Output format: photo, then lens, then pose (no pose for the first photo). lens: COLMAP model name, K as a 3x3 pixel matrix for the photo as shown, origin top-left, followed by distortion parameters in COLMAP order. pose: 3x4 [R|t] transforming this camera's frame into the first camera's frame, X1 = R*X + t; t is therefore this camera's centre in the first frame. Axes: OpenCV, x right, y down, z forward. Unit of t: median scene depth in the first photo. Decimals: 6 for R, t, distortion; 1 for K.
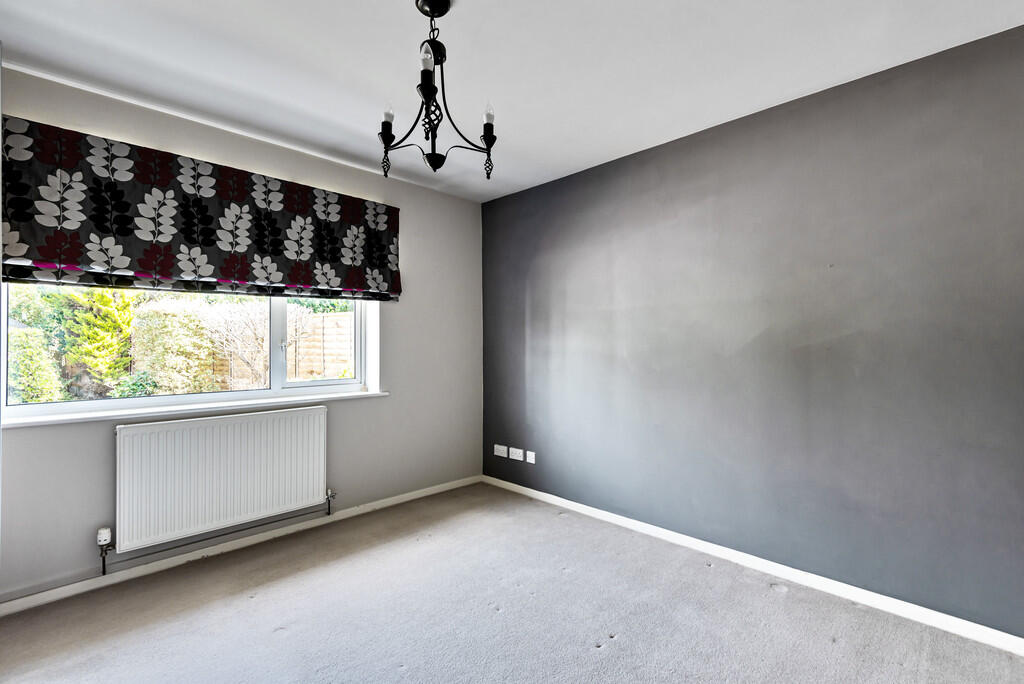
lens RADIAL K [[468.5, 0, 511.5], [0, 468.5, 339.0], [0, 0, 1]] dist [0.000215, -0.000020]
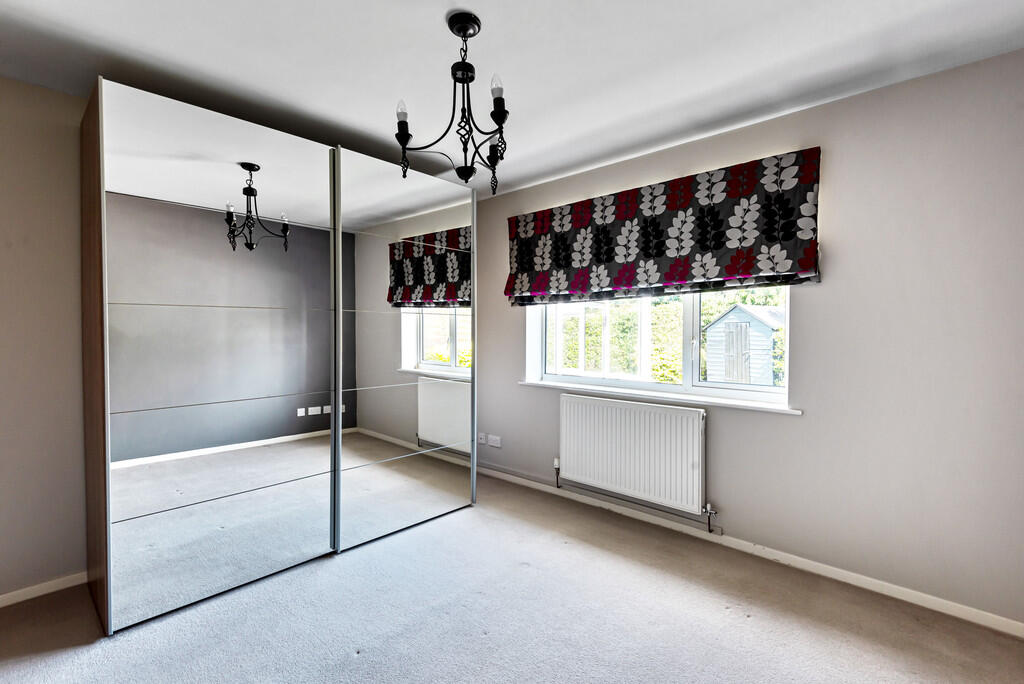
lens RADIAL K [[478.2, 0, 505.8], [0, 478.2, 340.4], [0, 0, 1]] dist [0.043534, -0.000101]
pose [[0.014211, 0.010149, -0.999848, 0.543162], [0.002764, 0.999944, 0.010189, -0.003558], [0.999895, -0.002908, 0.014182, 0.609562]]
